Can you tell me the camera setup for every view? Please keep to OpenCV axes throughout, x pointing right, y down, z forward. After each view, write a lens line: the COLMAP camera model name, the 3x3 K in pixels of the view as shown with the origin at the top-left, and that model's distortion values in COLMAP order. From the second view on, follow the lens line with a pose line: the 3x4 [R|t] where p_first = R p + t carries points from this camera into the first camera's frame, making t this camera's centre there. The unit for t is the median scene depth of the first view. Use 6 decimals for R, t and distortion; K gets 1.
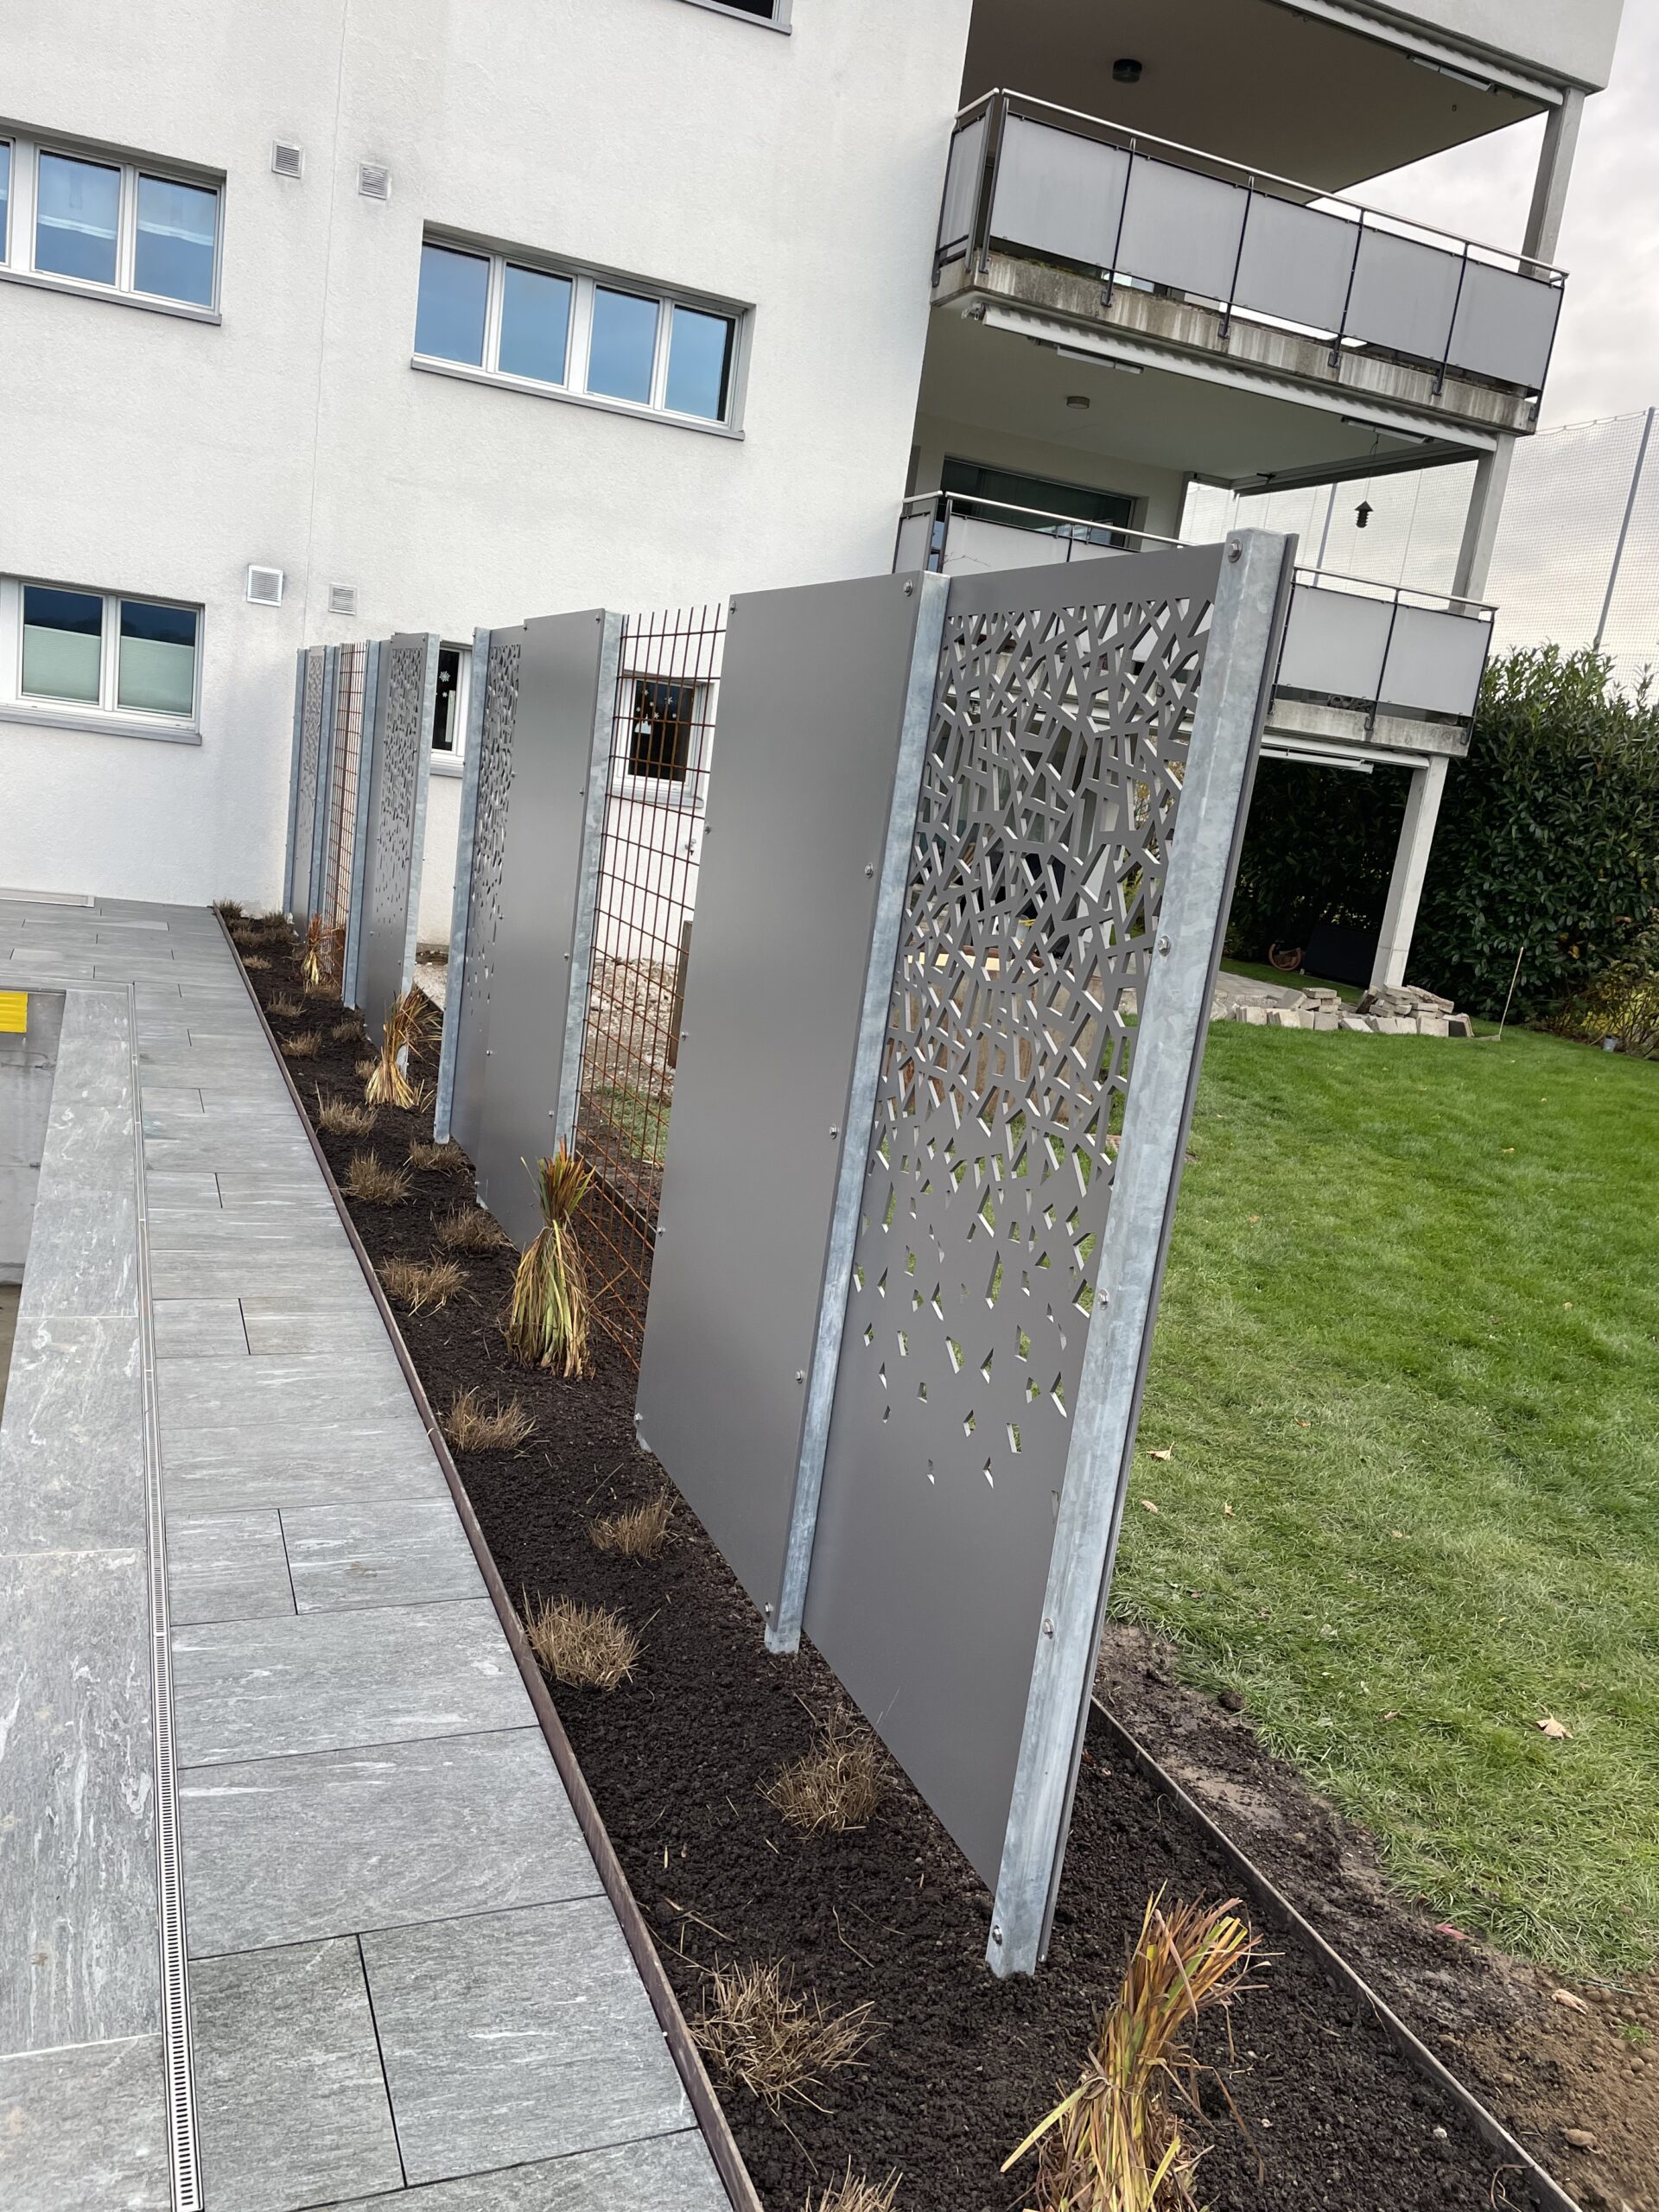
lens RADIAL K [[1661.2, 0, 824.3], [0, 1661.2, 1156.9], [0, 0, 1]] dist [0.064589, -0.083981]
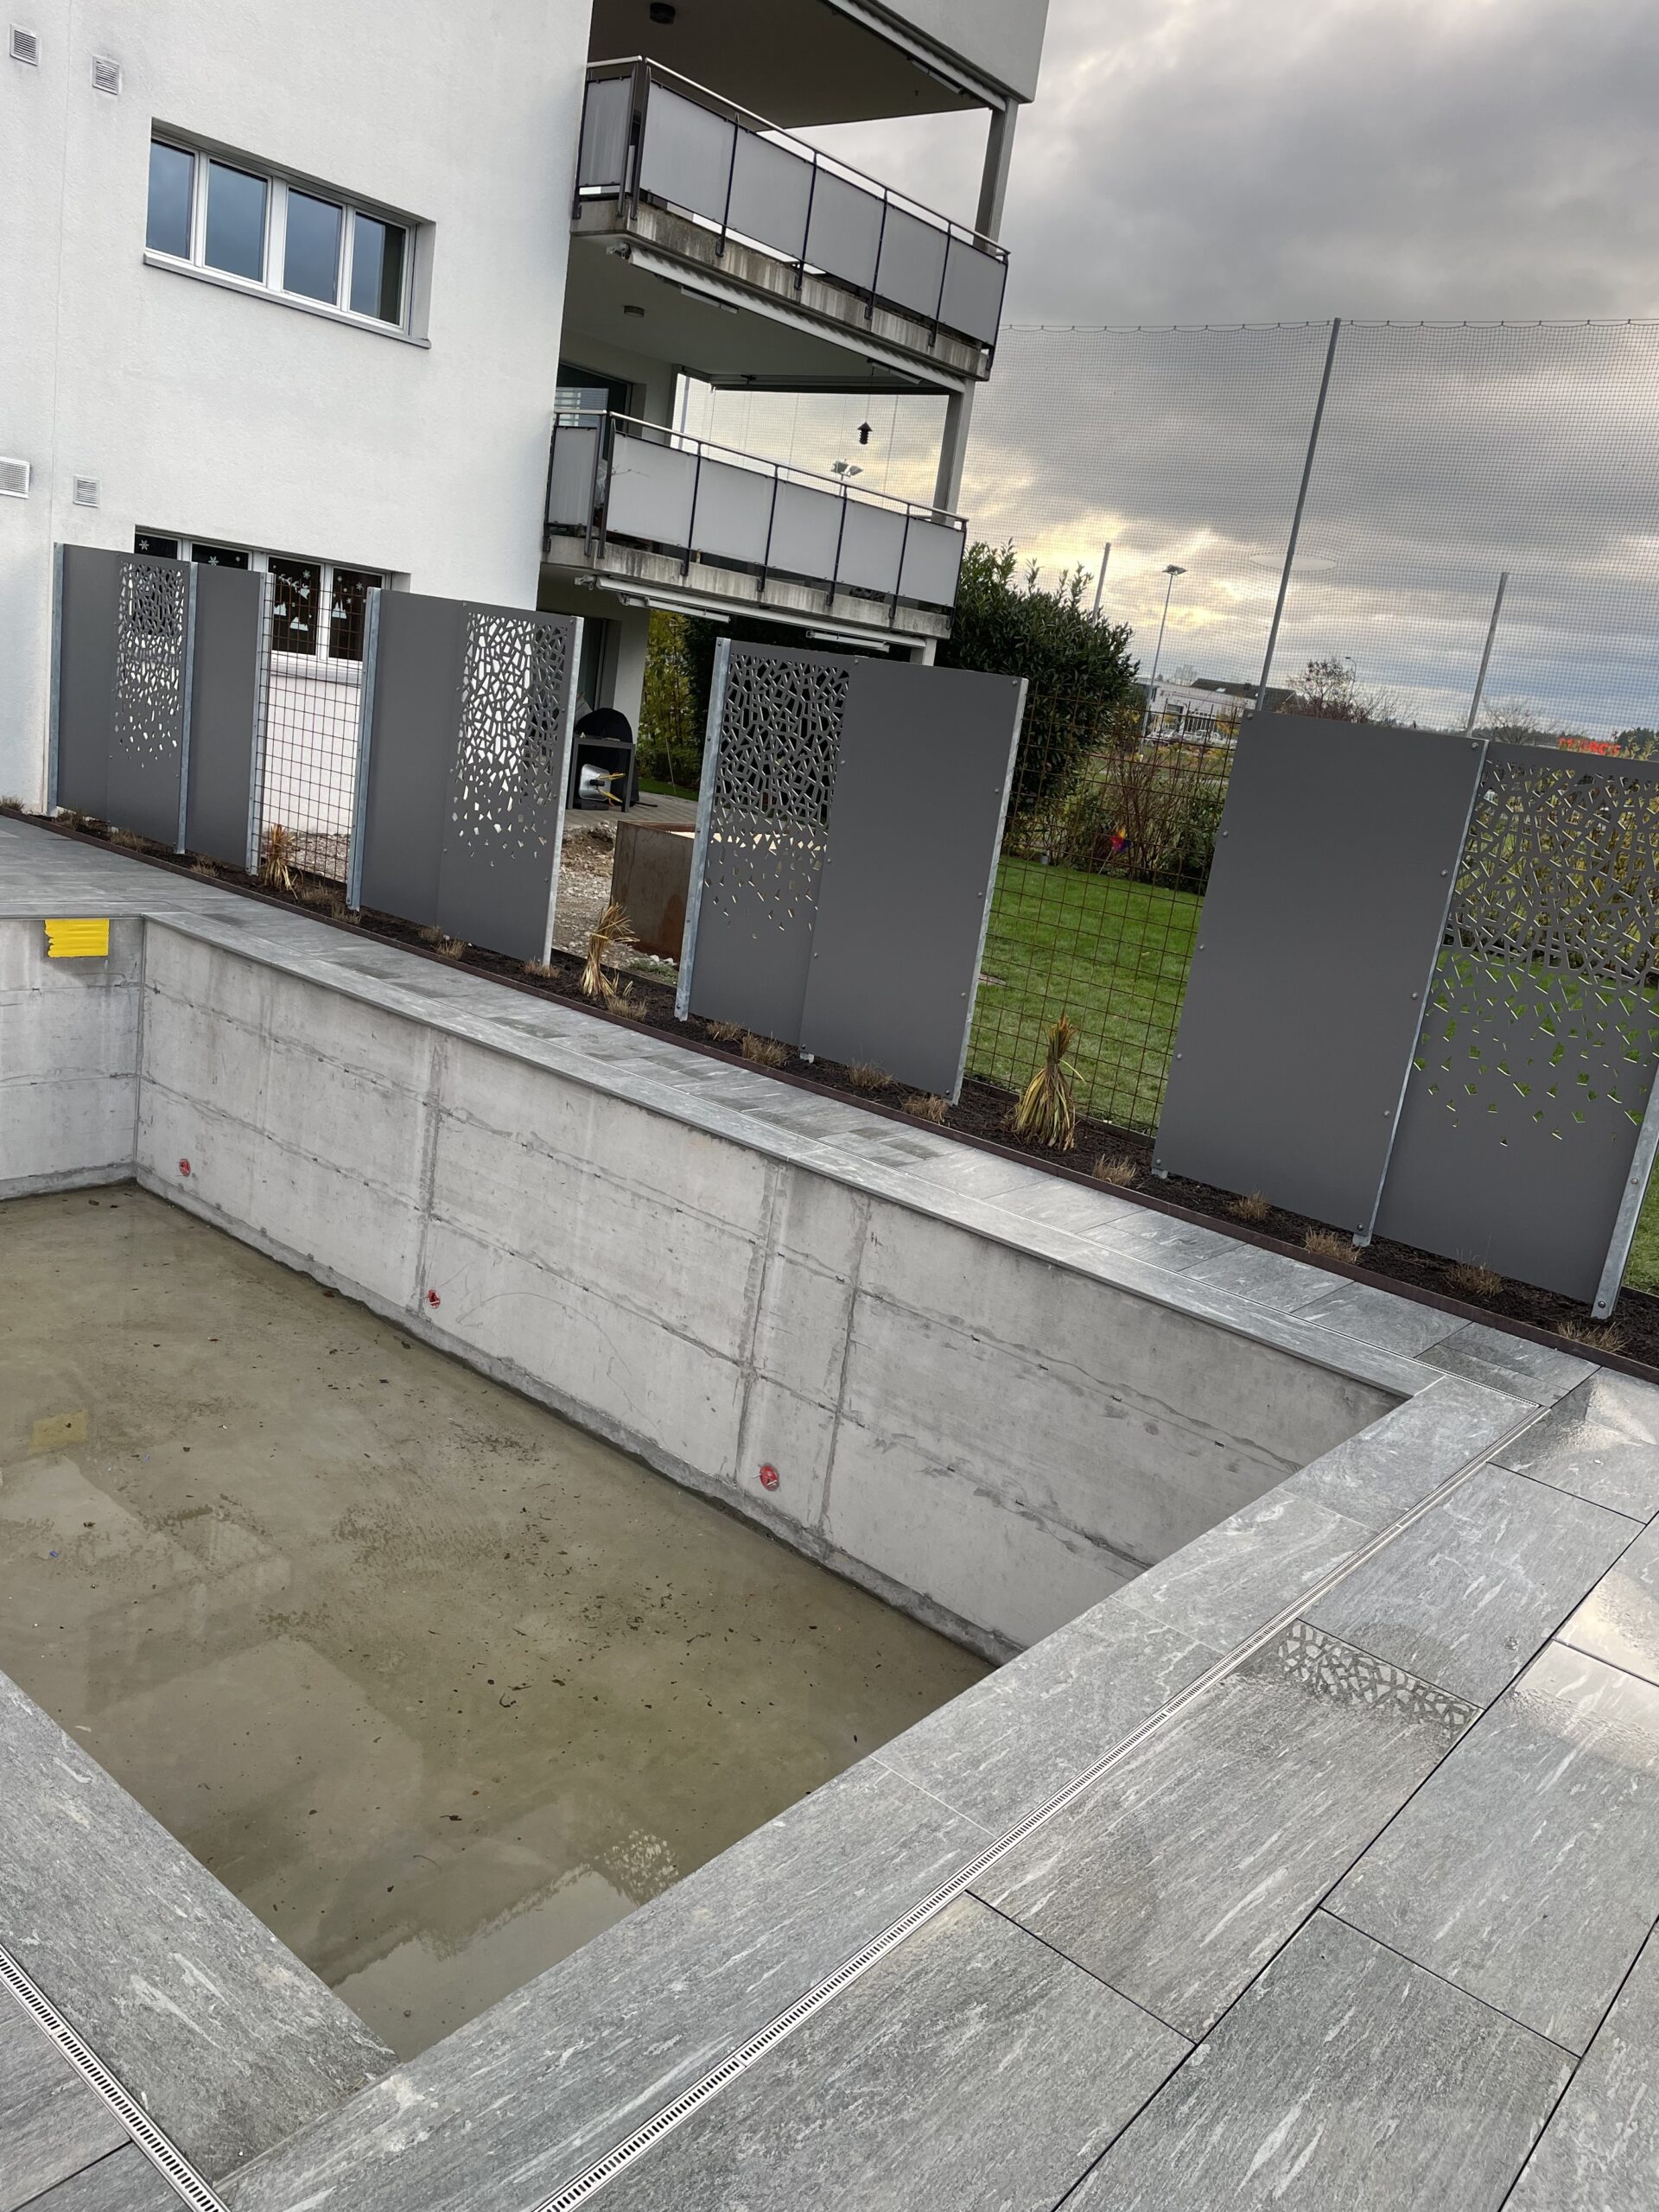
lens RADIAL K [[1661.2, 0, 824.3], [0, 1661.2, 1156.9], [0, 0, 1]] dist [0.064589, -0.083981]
pose [[0.880004, -0.136248, 0.455004, -0.382046], [0.080562, 0.986909, 0.139712, -0.039192], [-0.468083, -0.086291, 0.879461, -0.125795]]
